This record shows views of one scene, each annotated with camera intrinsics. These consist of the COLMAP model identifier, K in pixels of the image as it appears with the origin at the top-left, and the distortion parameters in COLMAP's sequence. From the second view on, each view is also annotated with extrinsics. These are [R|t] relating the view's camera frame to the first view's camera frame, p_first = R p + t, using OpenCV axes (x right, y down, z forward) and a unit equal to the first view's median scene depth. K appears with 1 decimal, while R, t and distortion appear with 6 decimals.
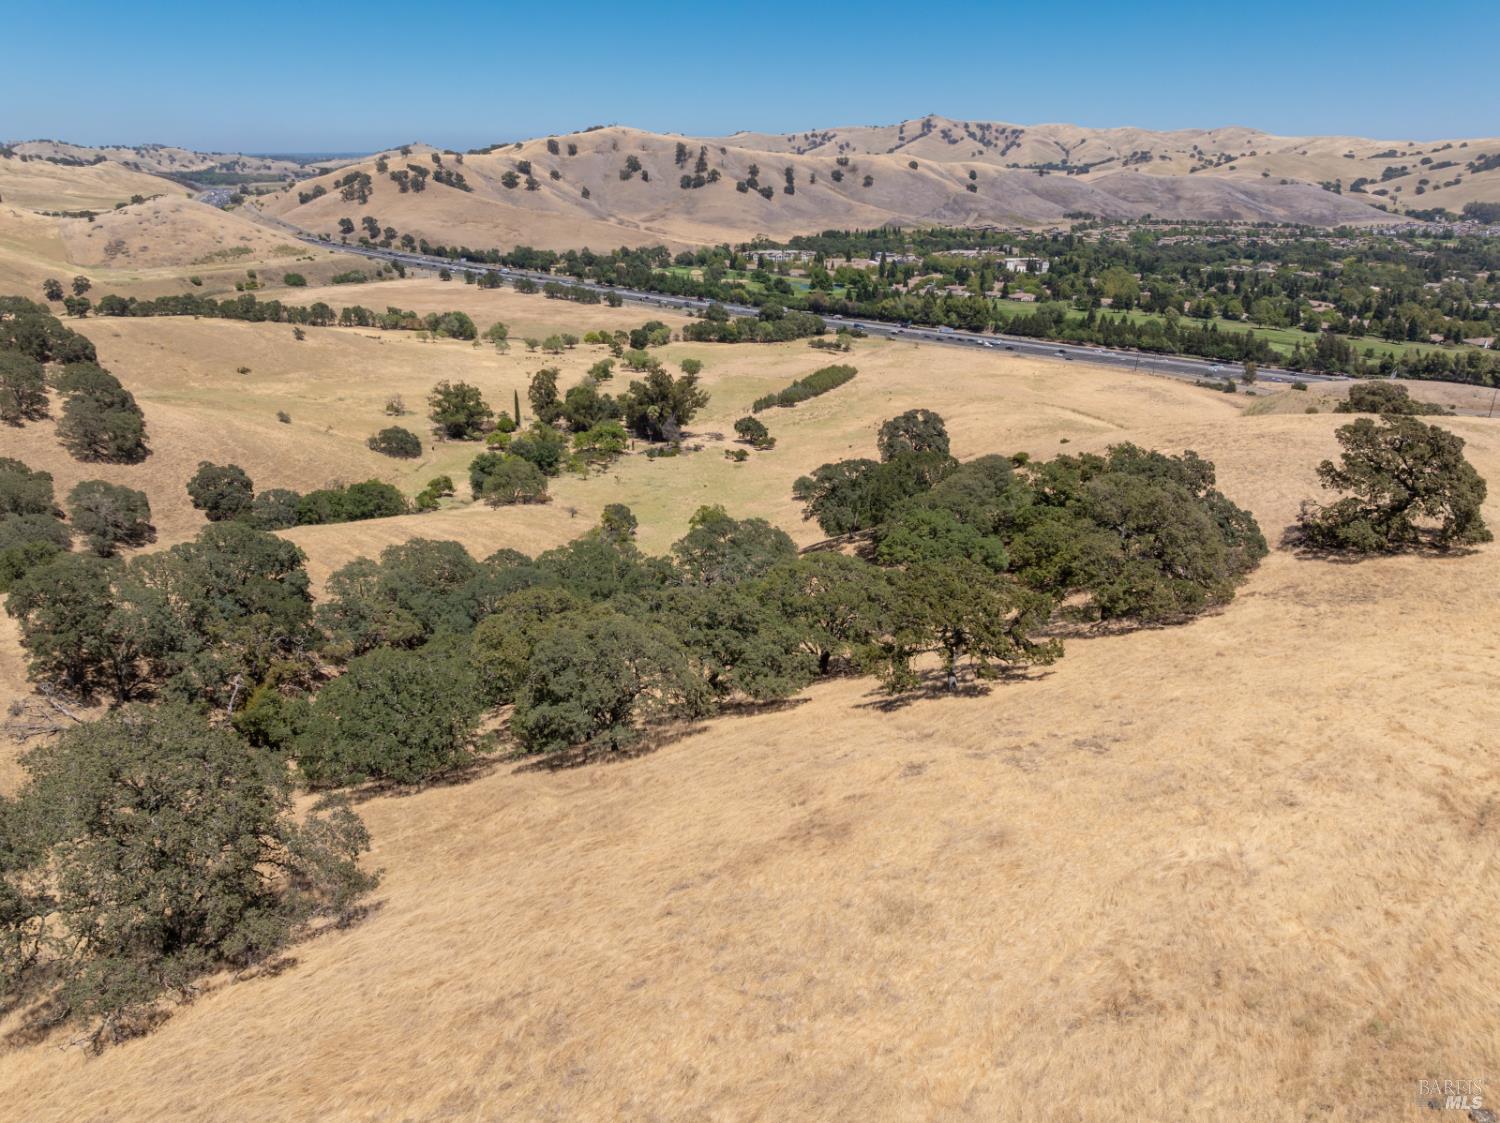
lens RADIAL K [[1054.4, 0, 757.6], [0, 1054.4, 560.1], [0, 0, 1]] dist [-0.044993, 0.014057]
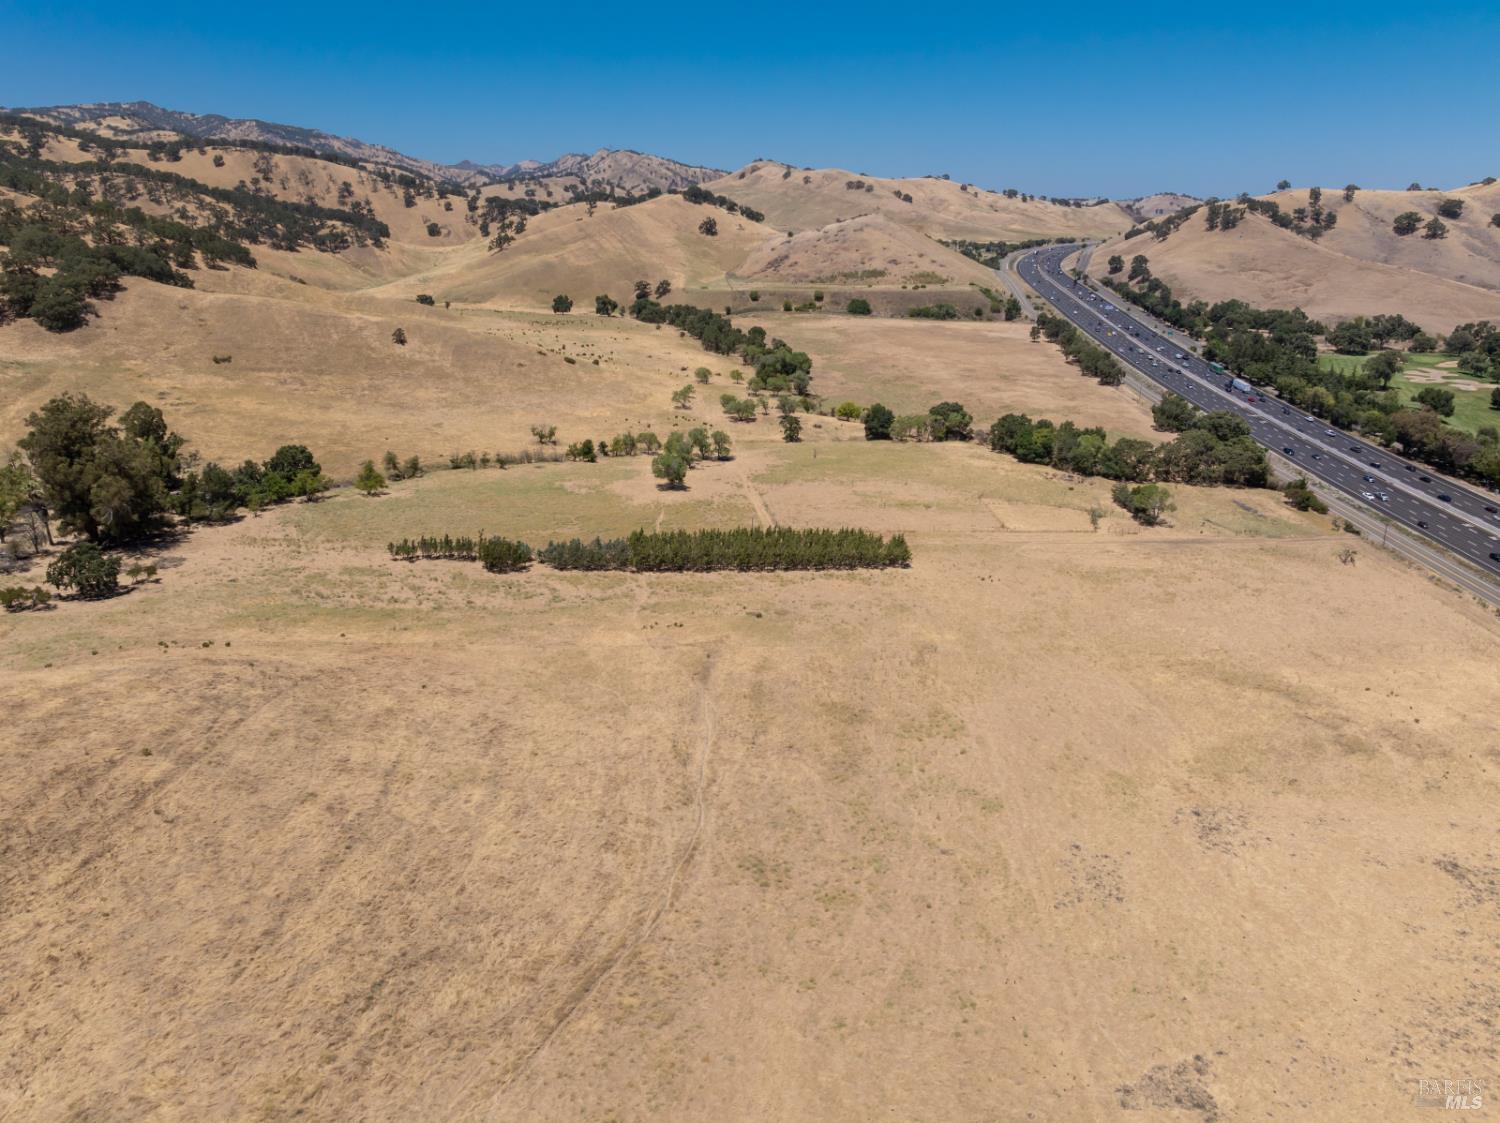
lens RADIAL K [[1054.4, 0, 755.6], [0, 1054.4, 557.7], [0, 0, 1]] dist [-0.044993, 0.014057]
pose [[0.529226, 0.265821, -0.805766, 0.165342], [-0.311491, 0.944216, 0.106908, -0.081721], [0.789236, 0.194410, 0.582505, 0.273575]]
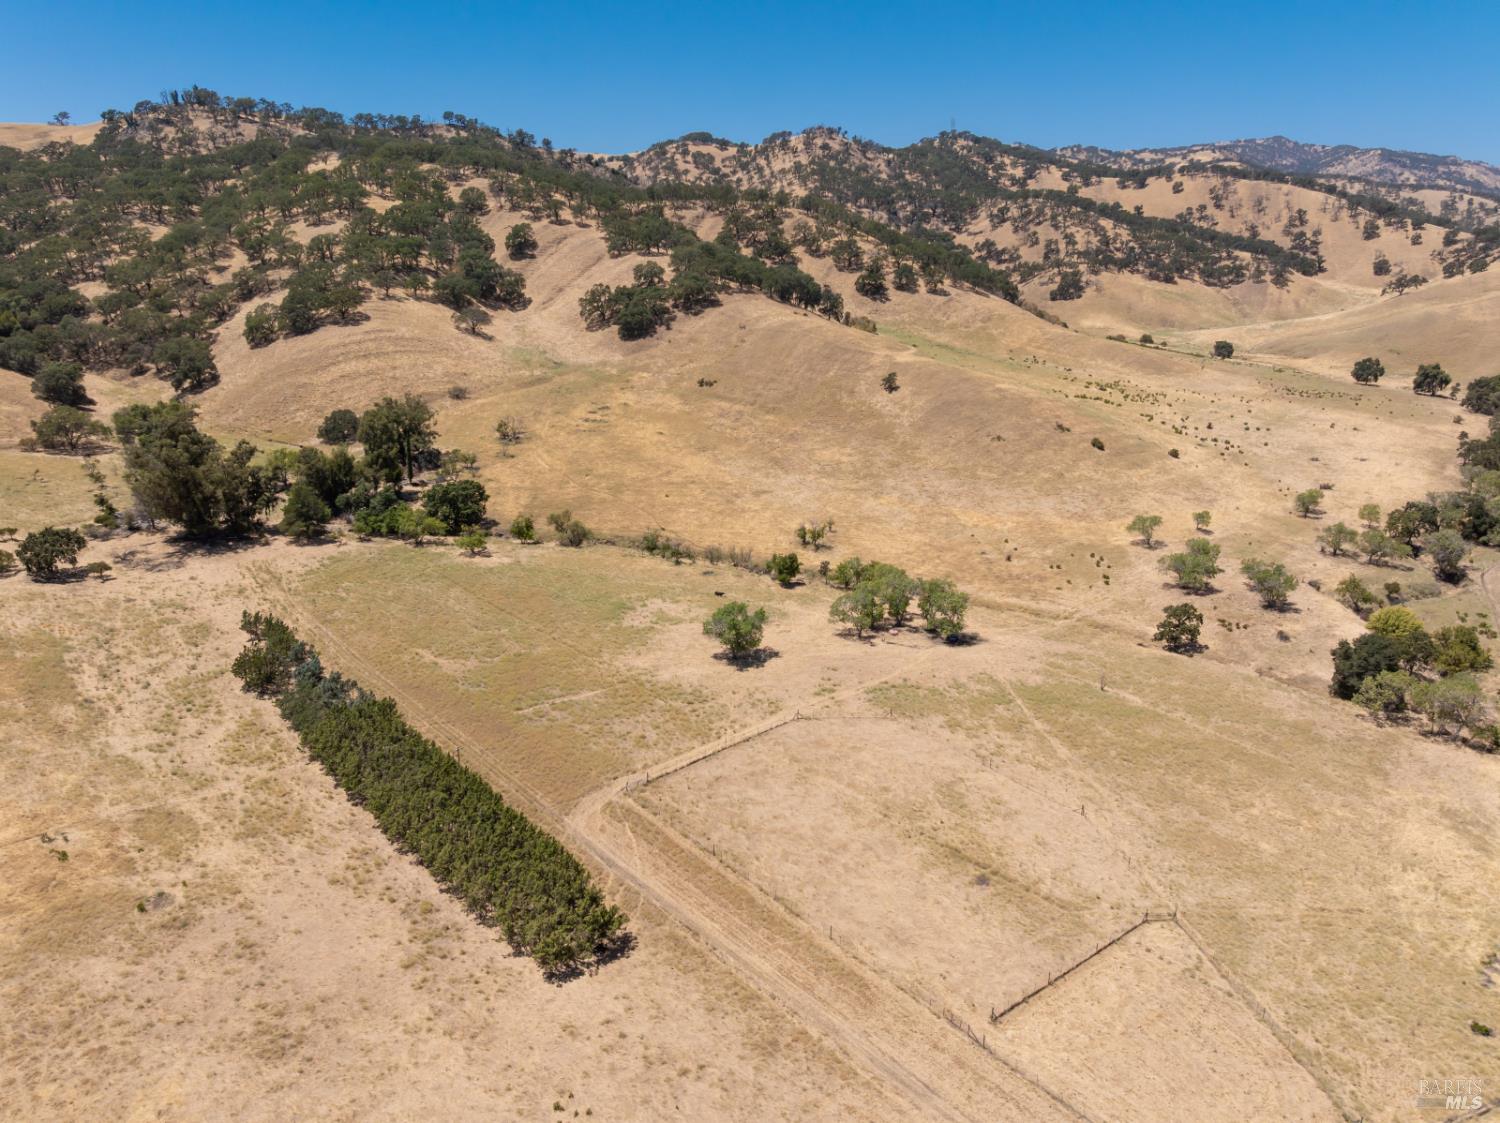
lens RADIAL K [[1054.4, 0, 755.4], [0, 1054.4, 559.7], [0, 0, 1]] dist [-0.044993, 0.014057]
pose [[-0.404580, 0.262861, -0.875910, 0.093212], [-0.340955, 0.845385, 0.411186, -0.135406], [0.848566, 0.465003, -0.252402, 0.415327]]
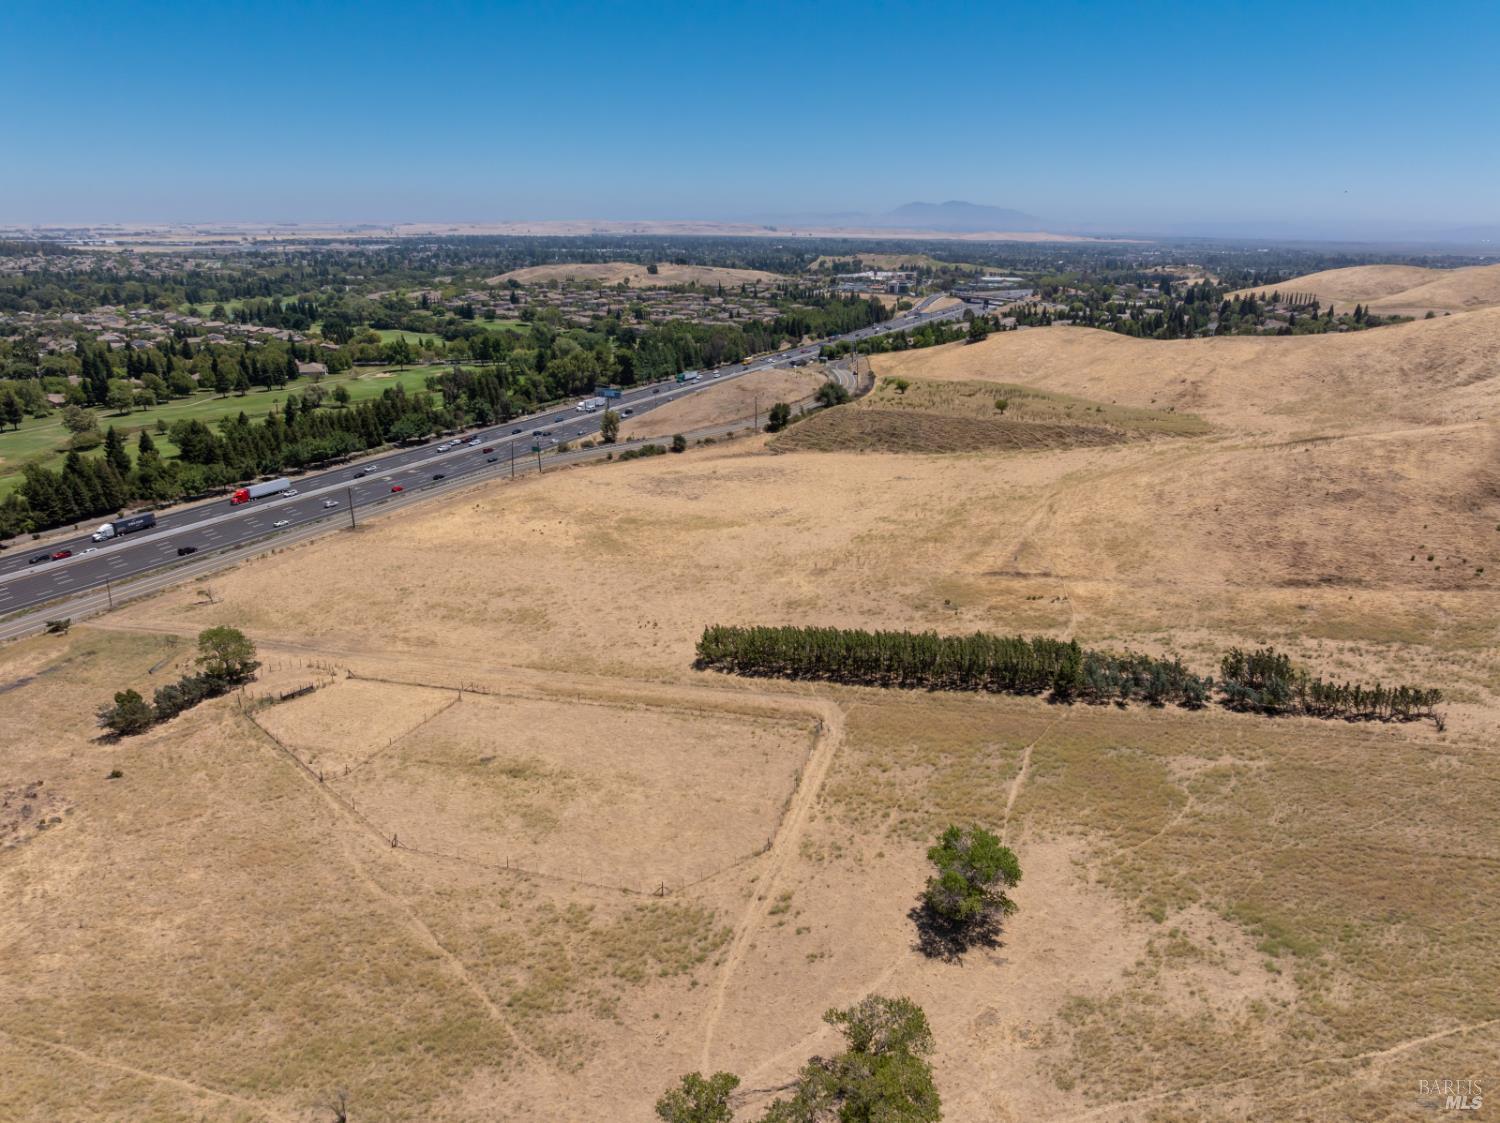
lens RADIAL K [[1054.4, 0, 754.8], [0, 1054.4, 552.5], [0, 0, 1]] dist [-0.044993, 0.014057]
pose [[-0.154921, -0.305740, 0.939427, -0.090807], [0.352551, 0.871188, 0.341671, -0.126175], [-0.922880, 0.384128, -0.027176, 0.390765]]
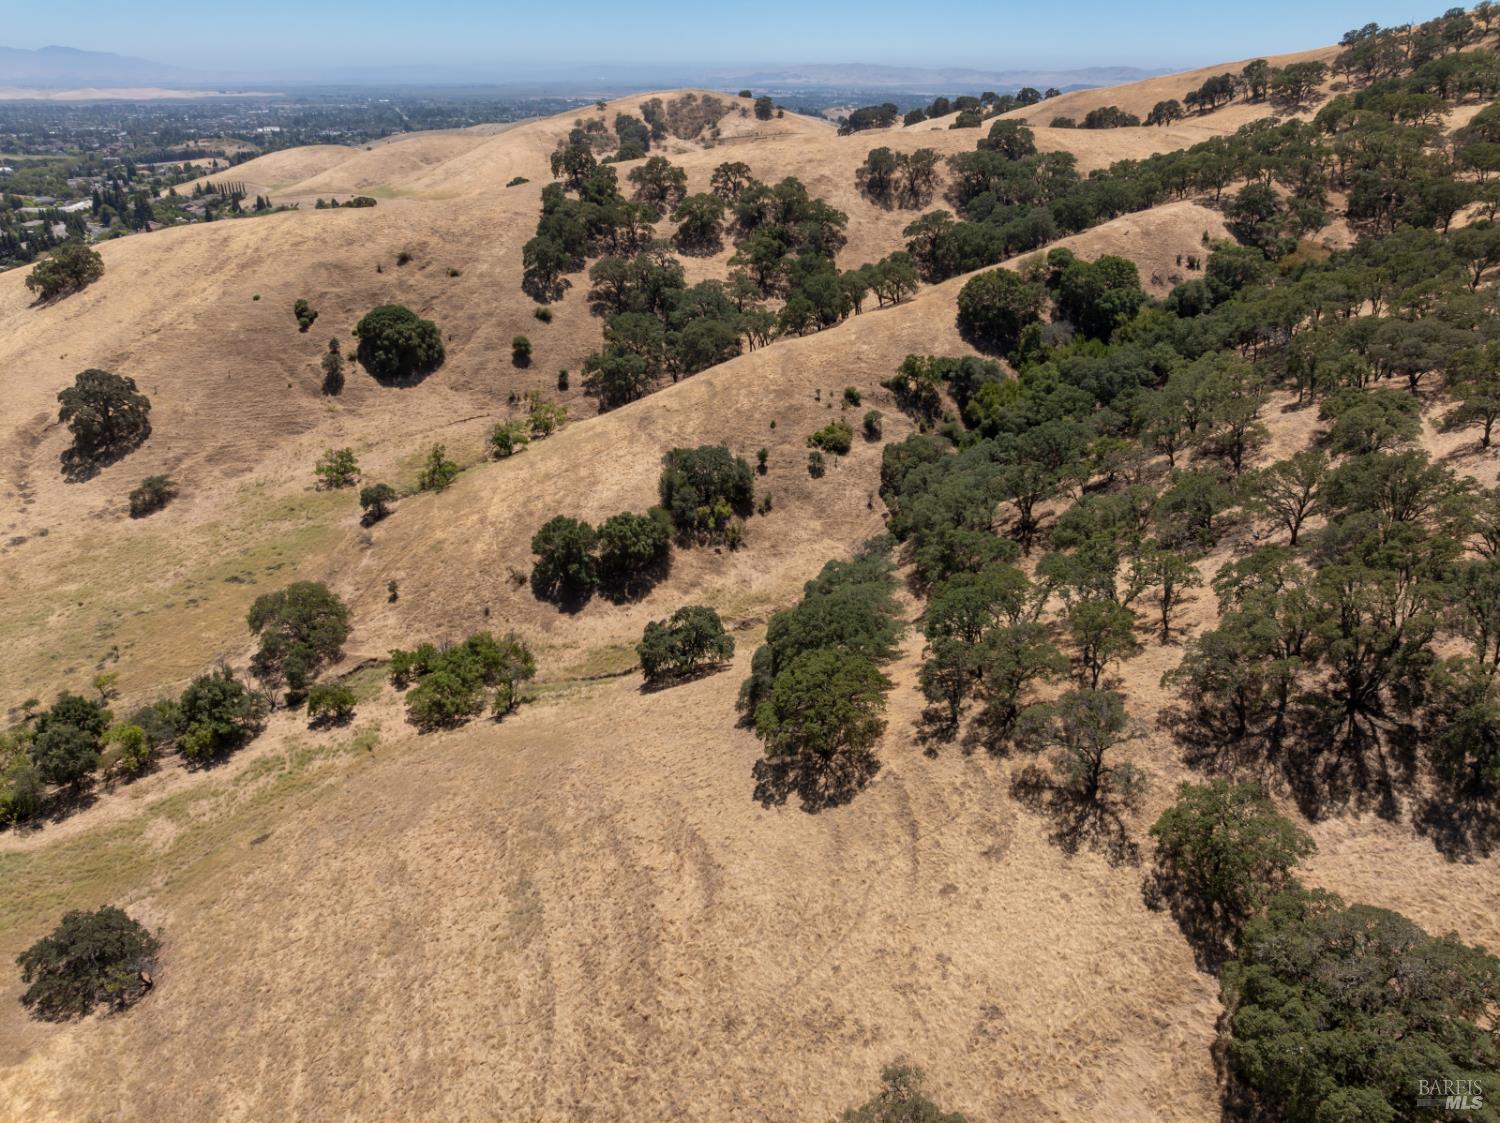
lens RADIAL K [[1054.4, 0, 755.0], [0, 1054.4, 560.5], [0, 0, 1]] dist [-0.044993, 0.014057]
pose [[-0.768340, -0.281885, 0.574625, -0.175350], [0.224495, 0.722065, 0.654388, -0.099657], [-0.599379, 0.631794, -0.491510, 0.246623]]
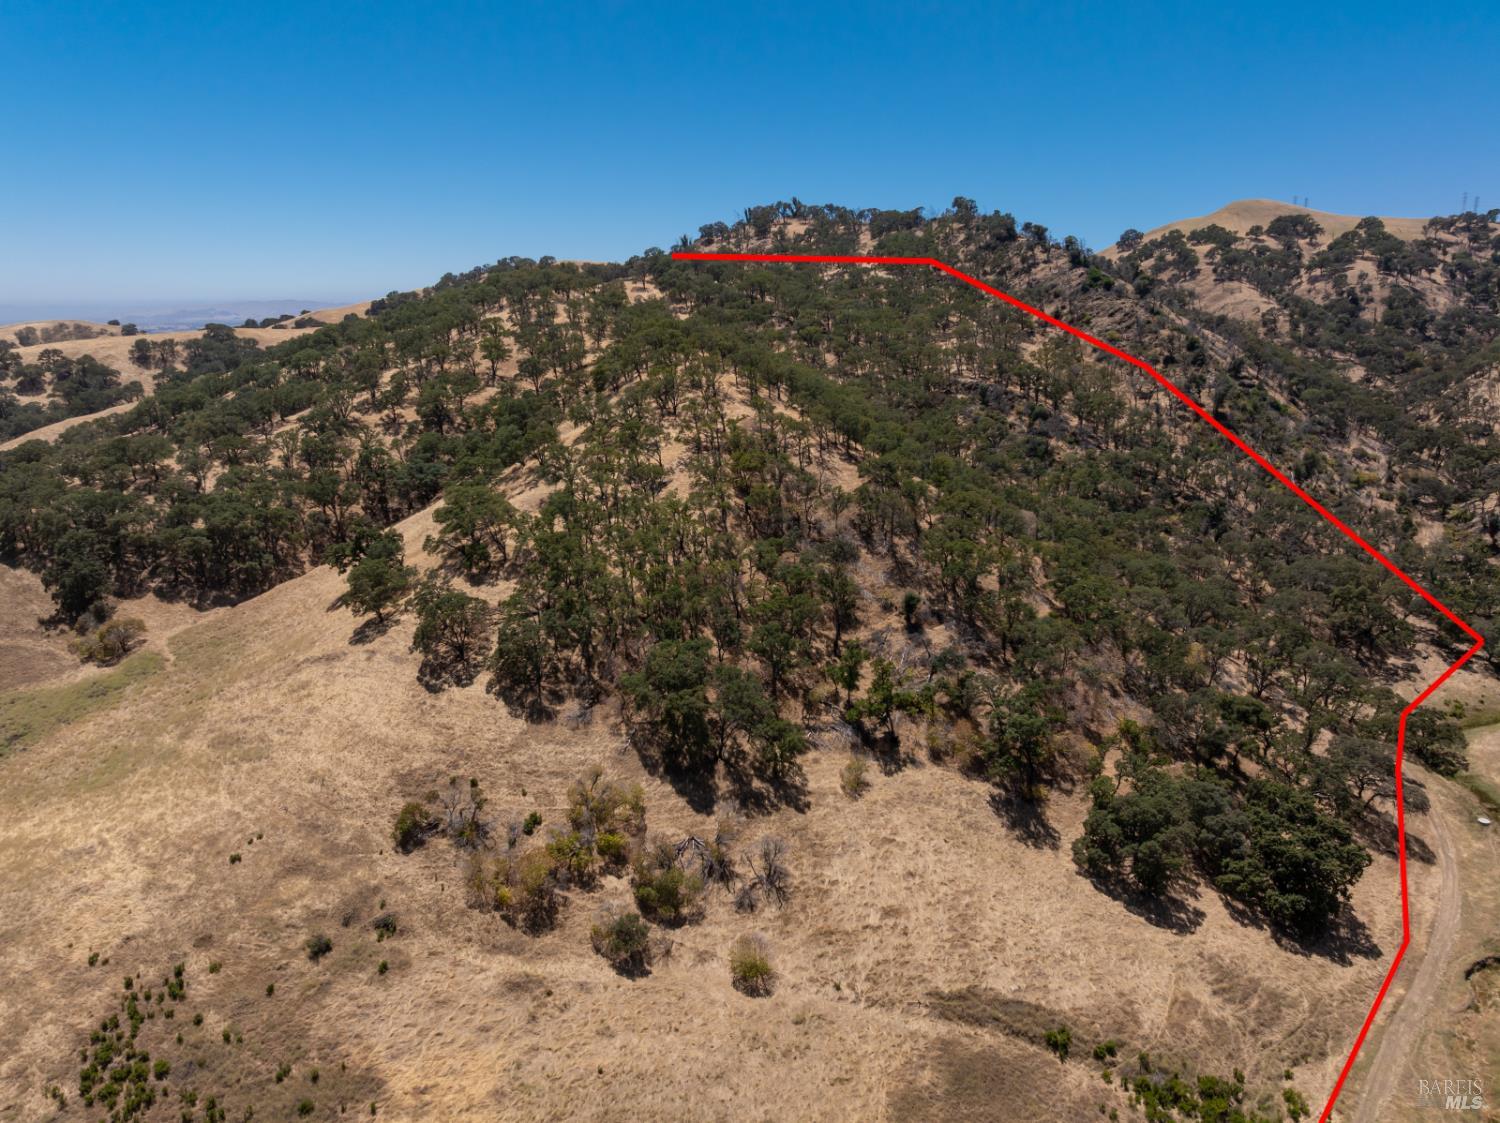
lens RADIAL K [[1054.4, 0, 752.1], [0, 1054.4, 556.2], [0, 0, 1]] dist [-0.044993, 0.014057]
pose [[-0.979219, -0.055519, 0.195056, -0.402101], [0.066029, 0.822114, 0.565482, -0.168640], [-0.191754, 0.566610, -0.801364, 0.427587]]
